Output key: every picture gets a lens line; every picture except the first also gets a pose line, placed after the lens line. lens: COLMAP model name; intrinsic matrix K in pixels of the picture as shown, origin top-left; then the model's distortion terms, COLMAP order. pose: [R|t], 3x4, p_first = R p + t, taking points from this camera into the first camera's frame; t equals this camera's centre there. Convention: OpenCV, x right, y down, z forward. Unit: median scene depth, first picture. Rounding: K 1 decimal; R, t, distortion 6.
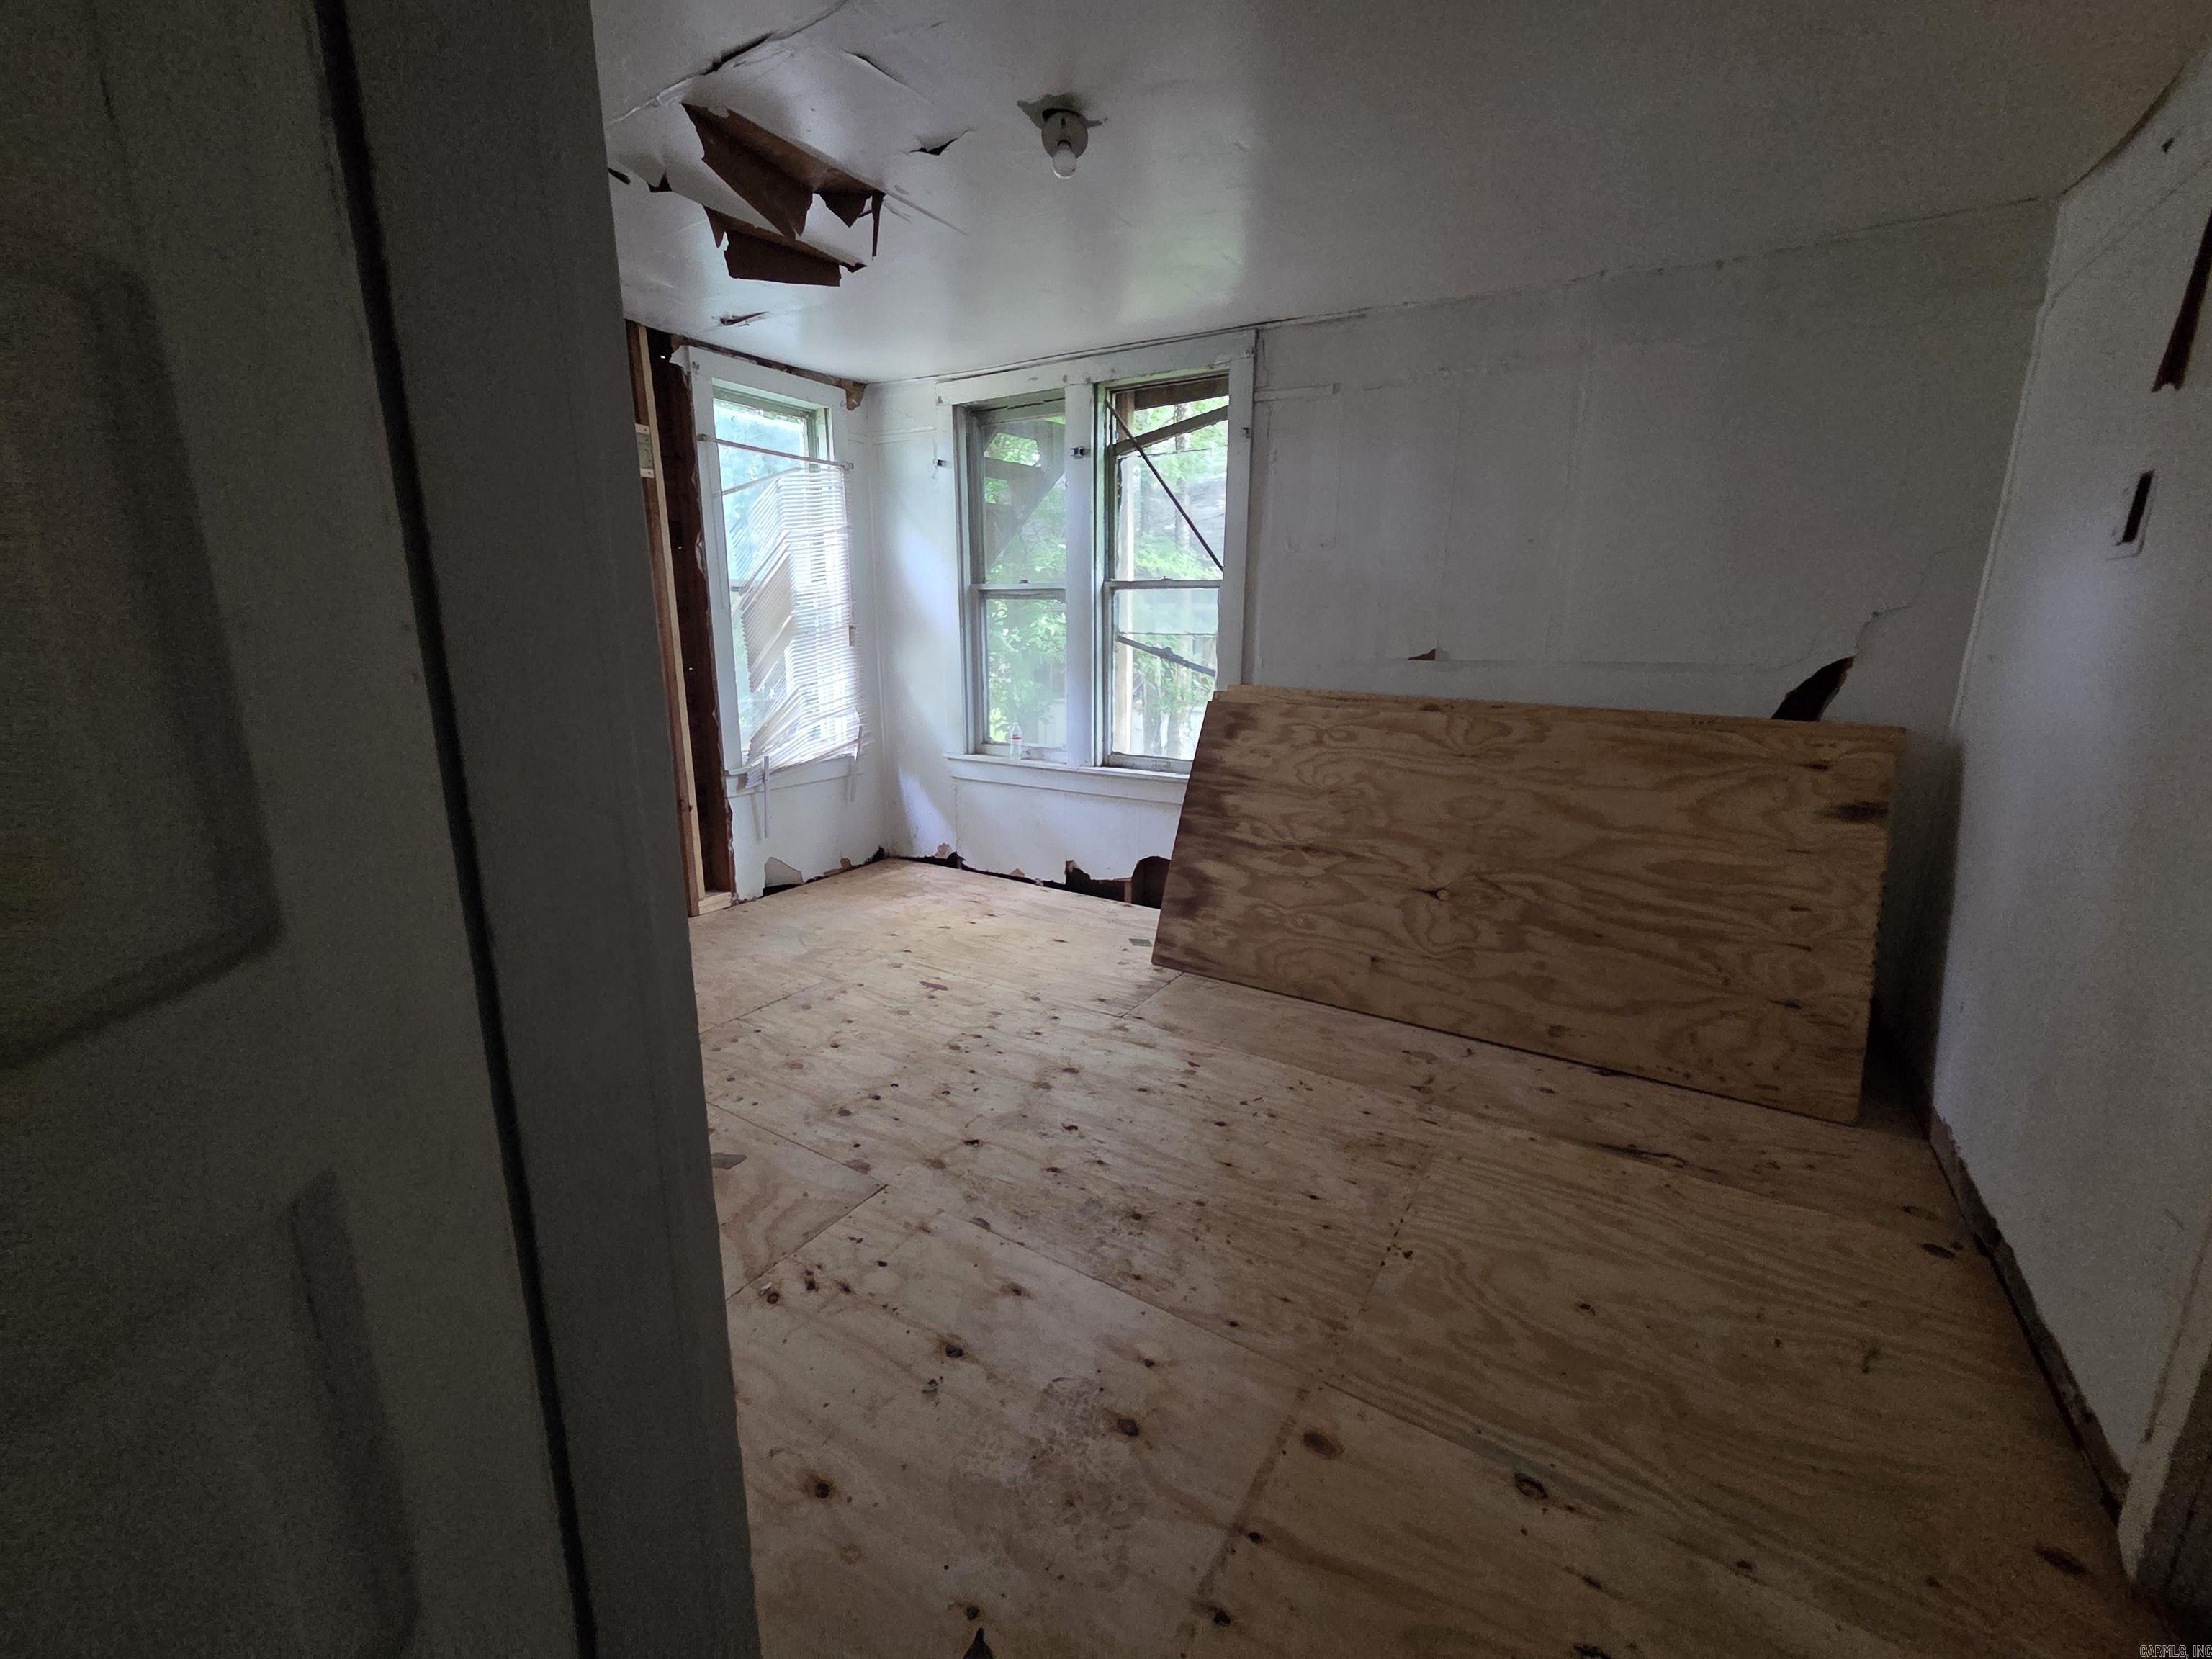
lens RADIAL K [[909.6, 0, 1104.0], [0, 909.6, 819.5], [0, 0, 1]] dist [0.002557, -0.001461]
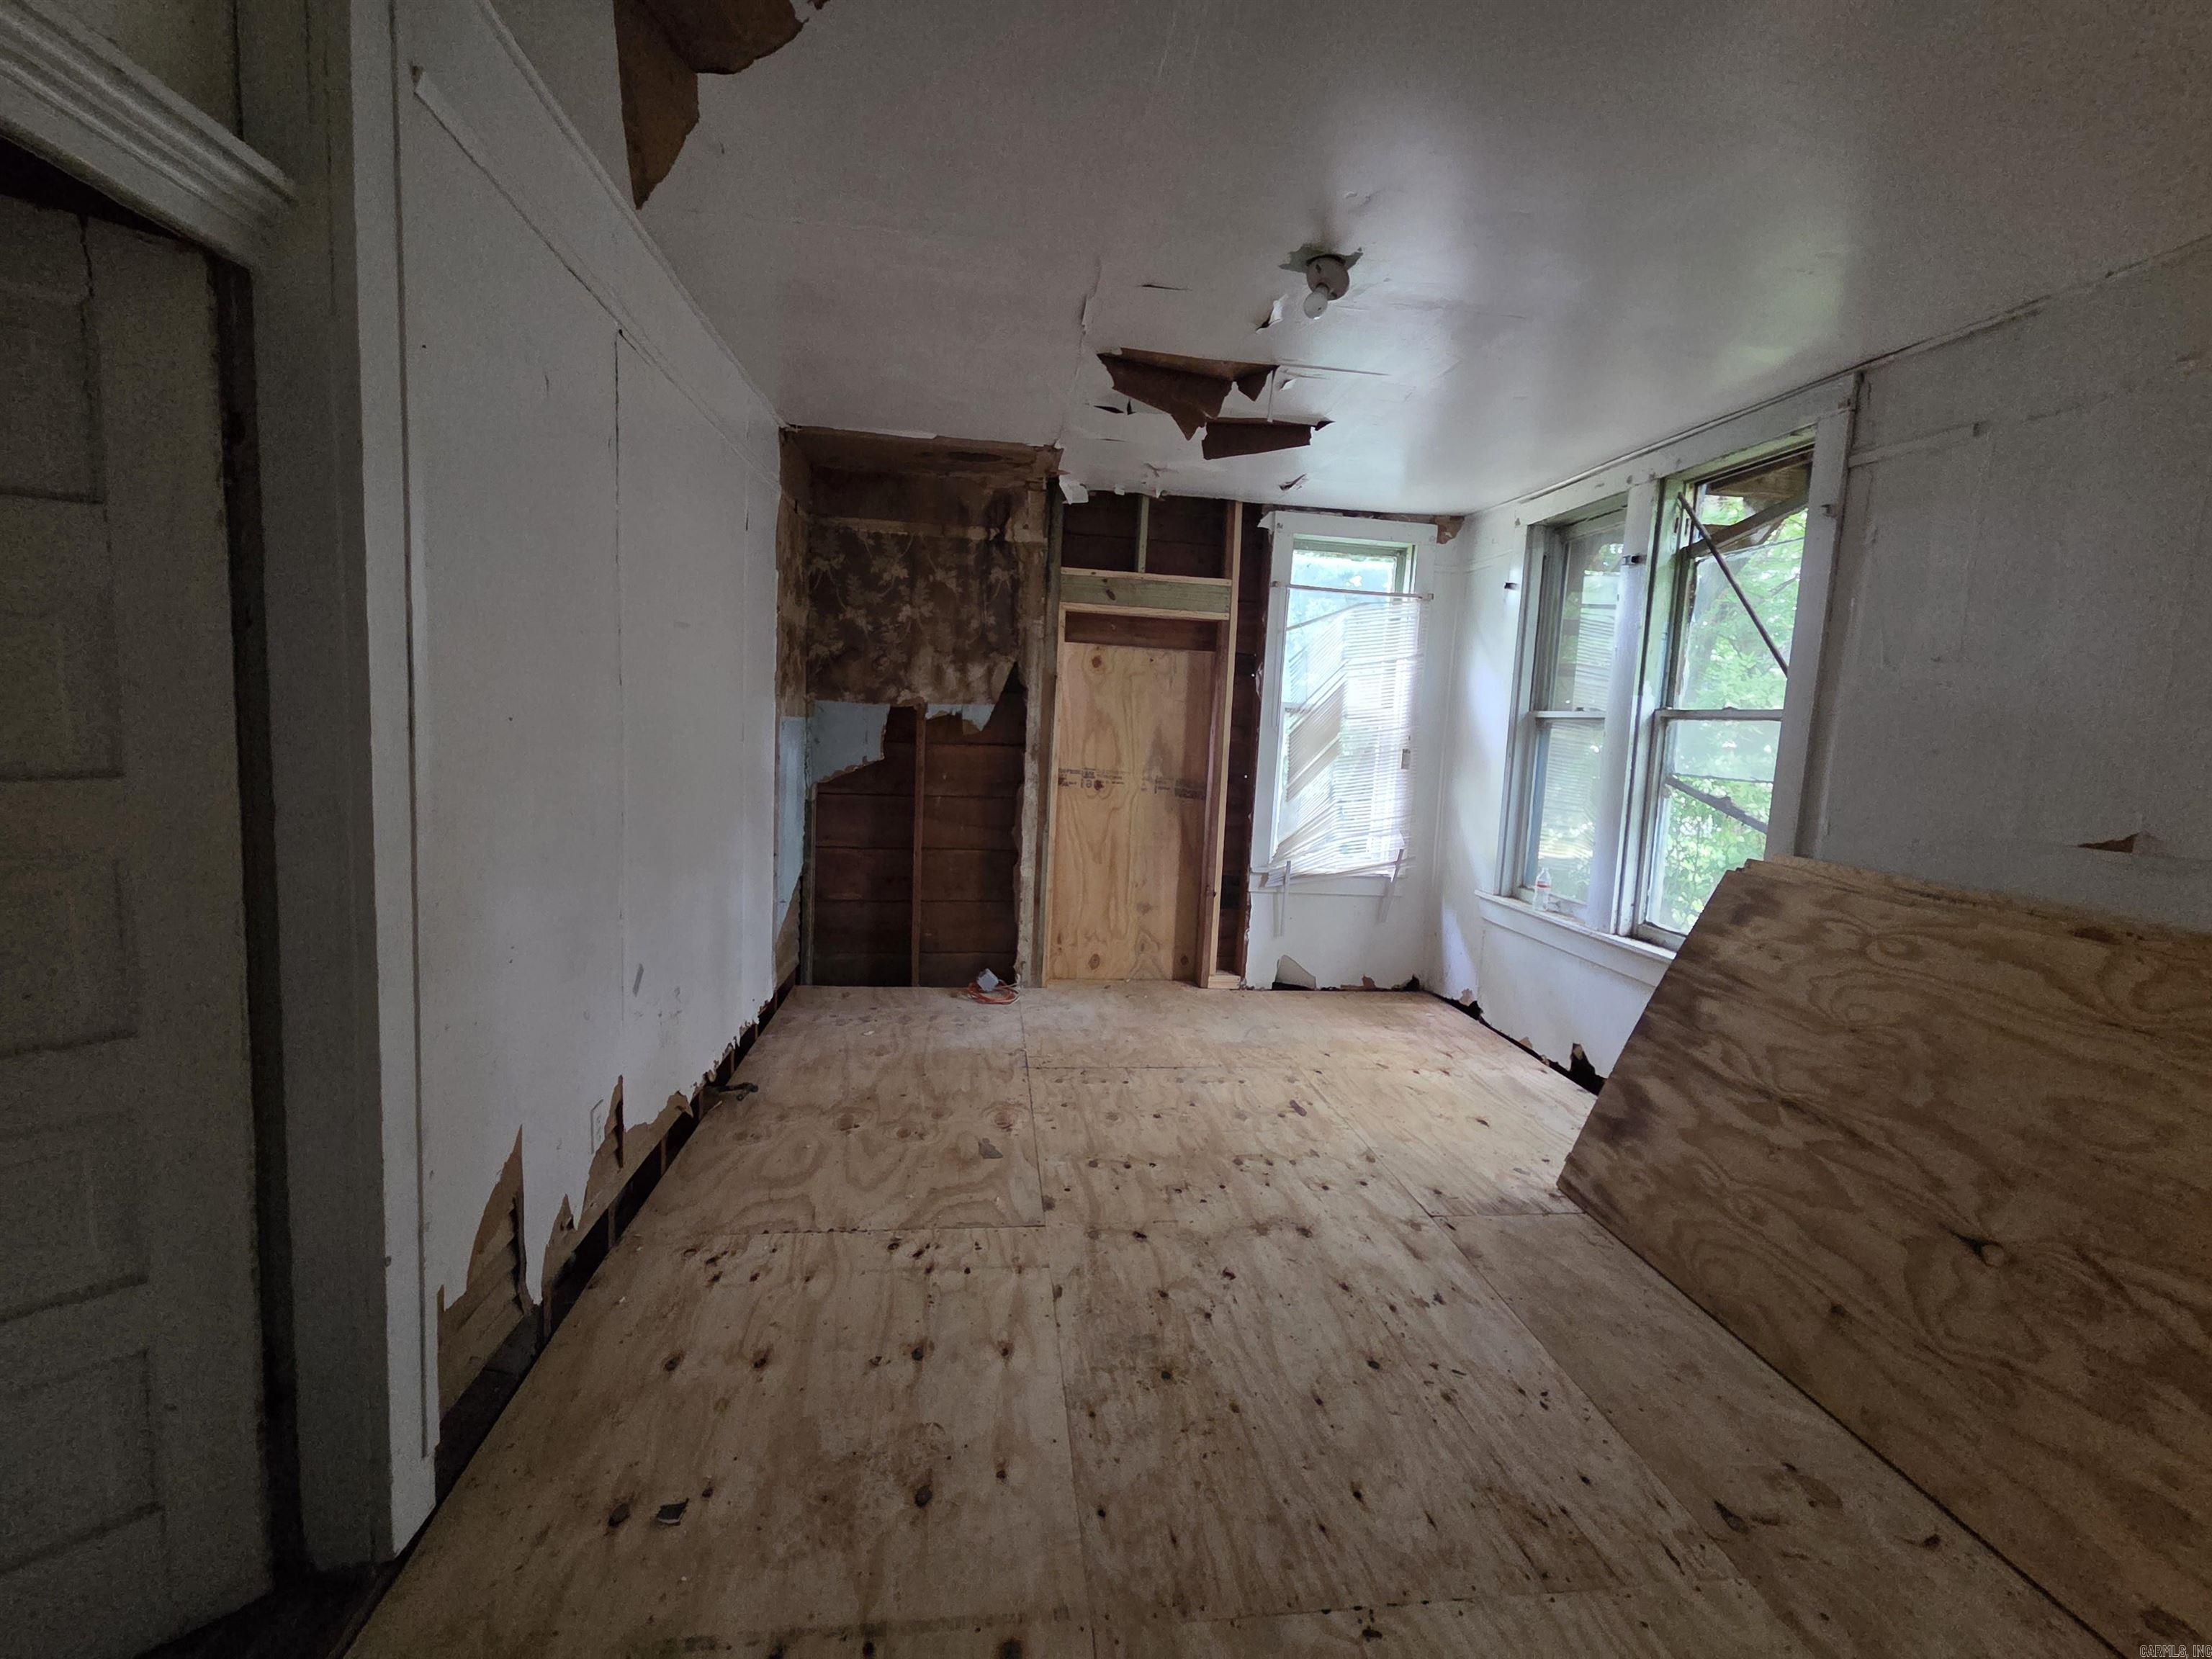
lens RADIAL K [[909.6, 0, 1100.4], [0, 909.6, 818.5], [0, 0, 1]] dist [0.002557, -0.001461]
pose [[0.628412, 0.110005, -0.770063, 0.382510], [-0.216649, 0.975531, -0.037440, -0.035858], [0.747102, 0.190361, 0.636869, 0.157326]]
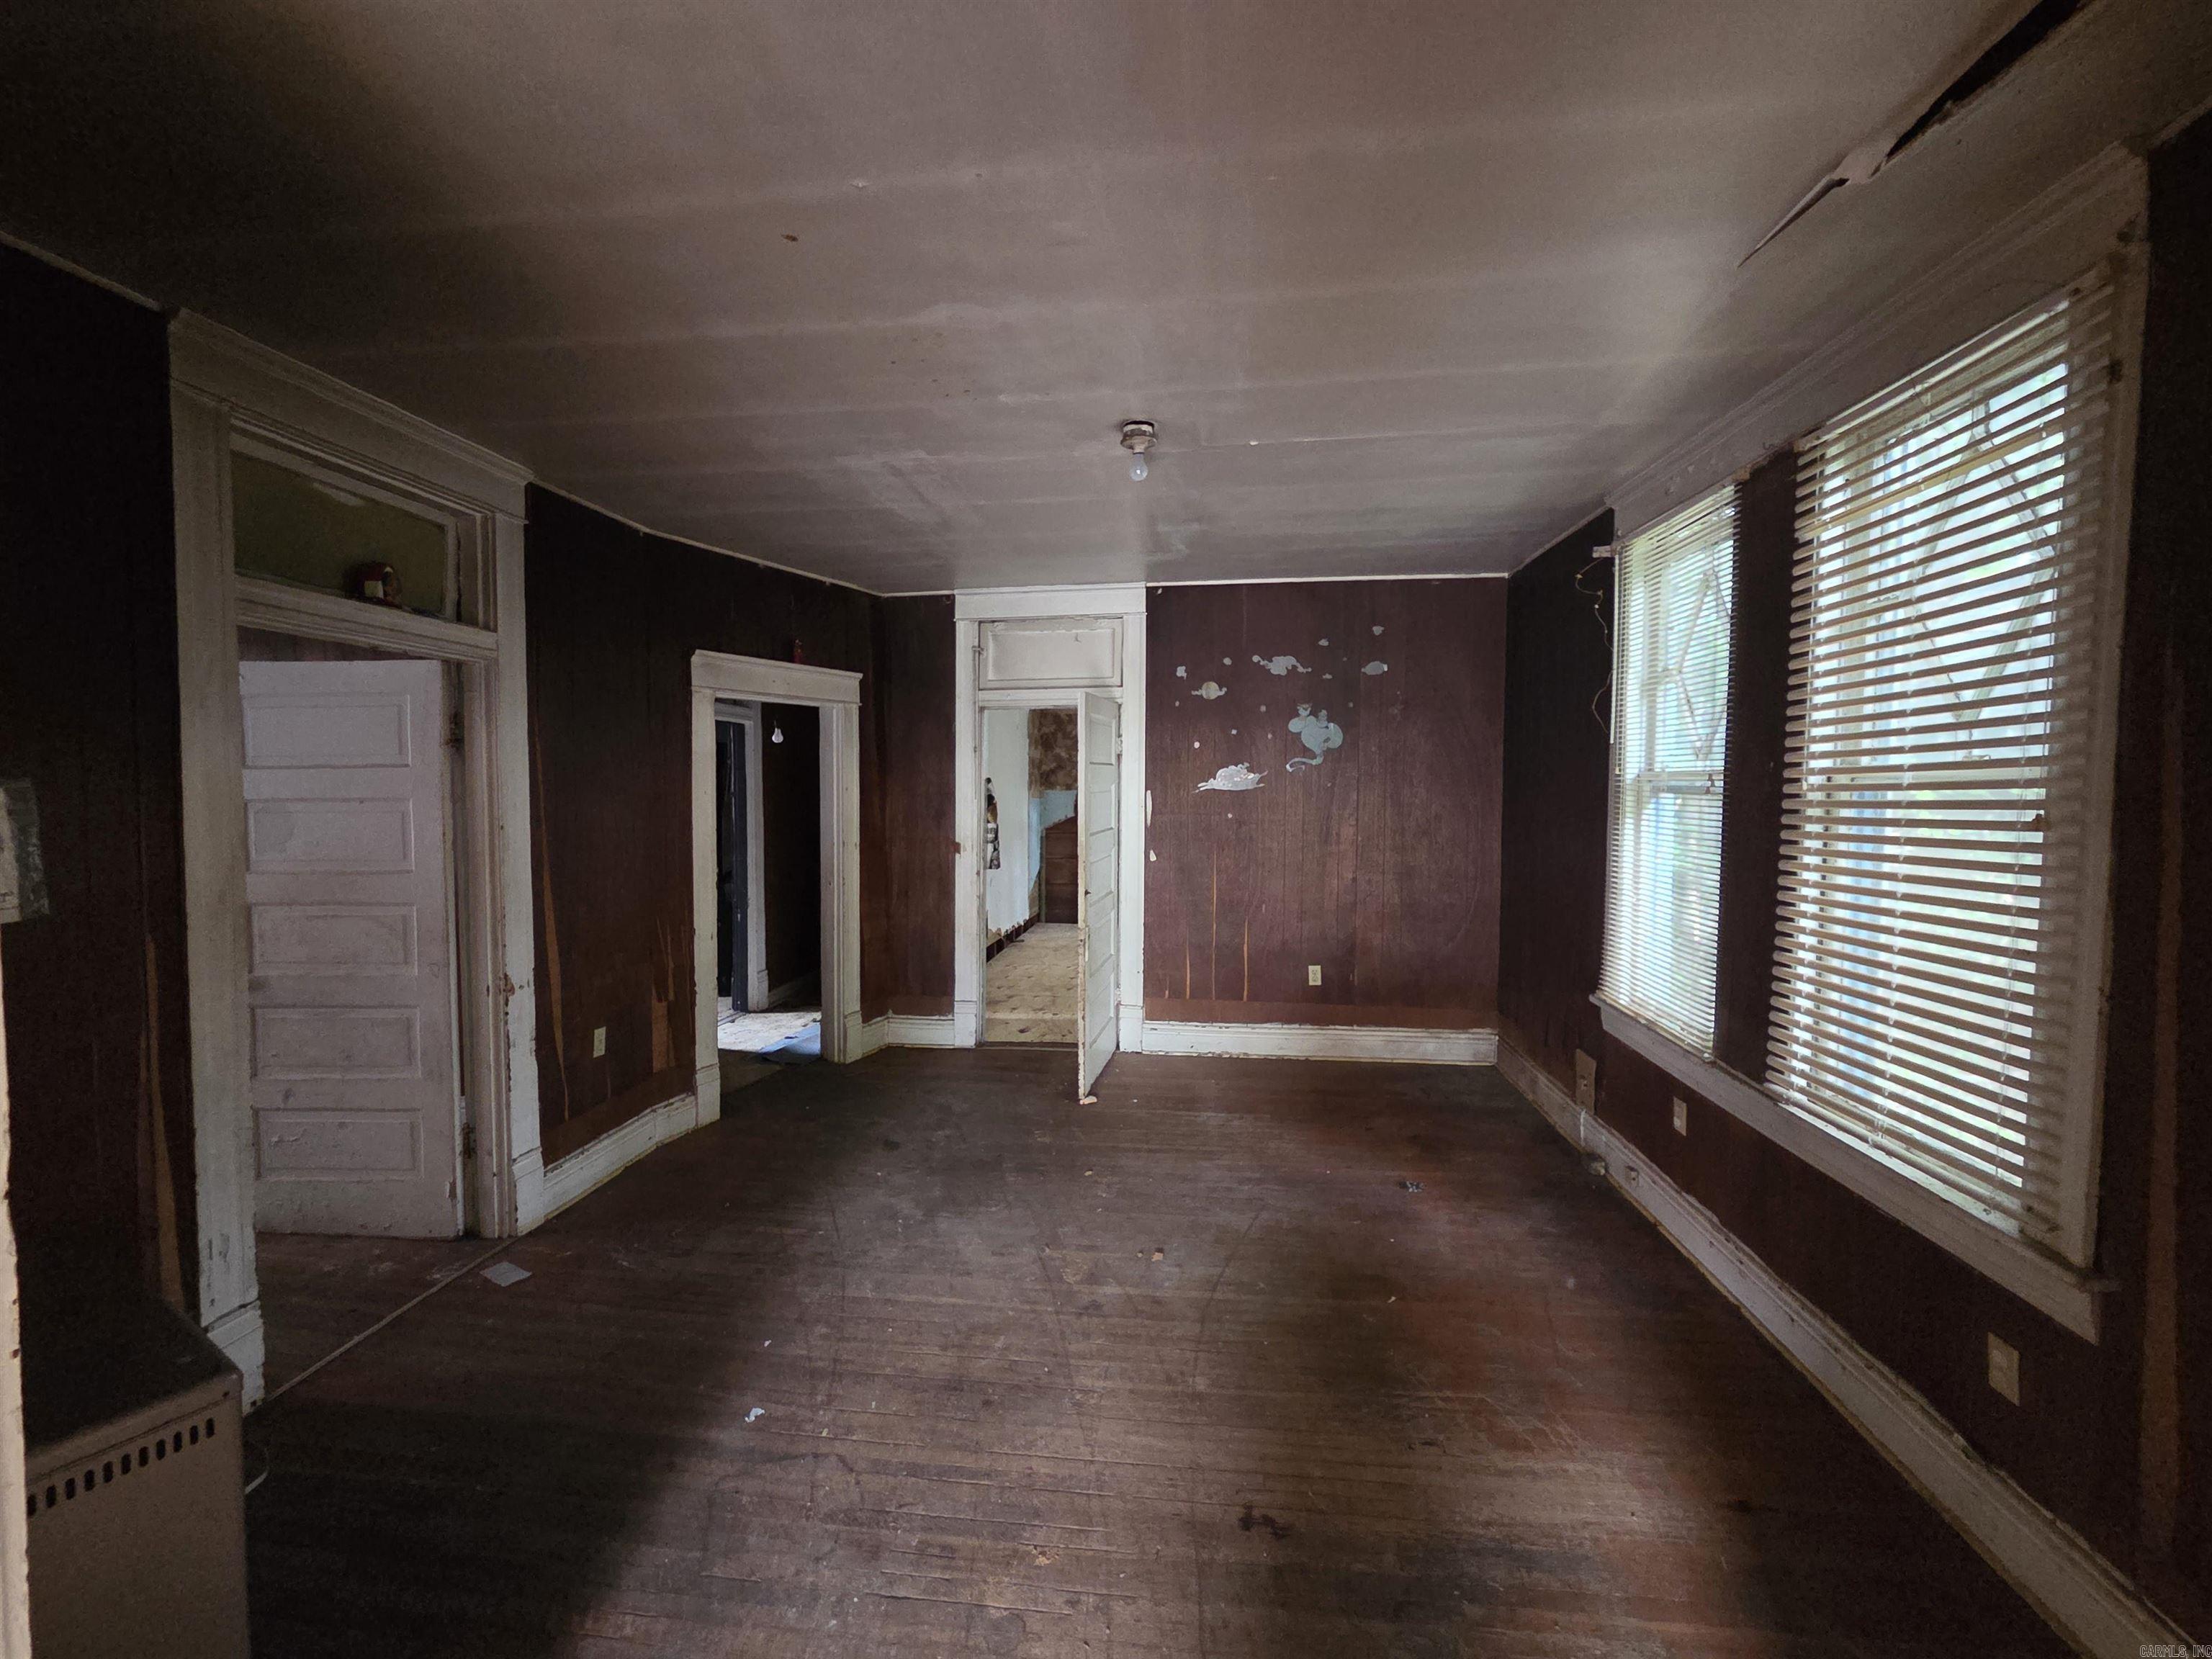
lens RADIAL K [[909.6, 0, 1114.0], [0, 909.6, 821.8], [0, 0, 1]] dist [0.002557, -0.001461]
pose [[0.432784, 0.035447, -0.900801, 1.703188], [-0.199035, 0.978326, -0.057128, 0.050789], [0.879251, 0.204015, 0.430459, -0.338586]]
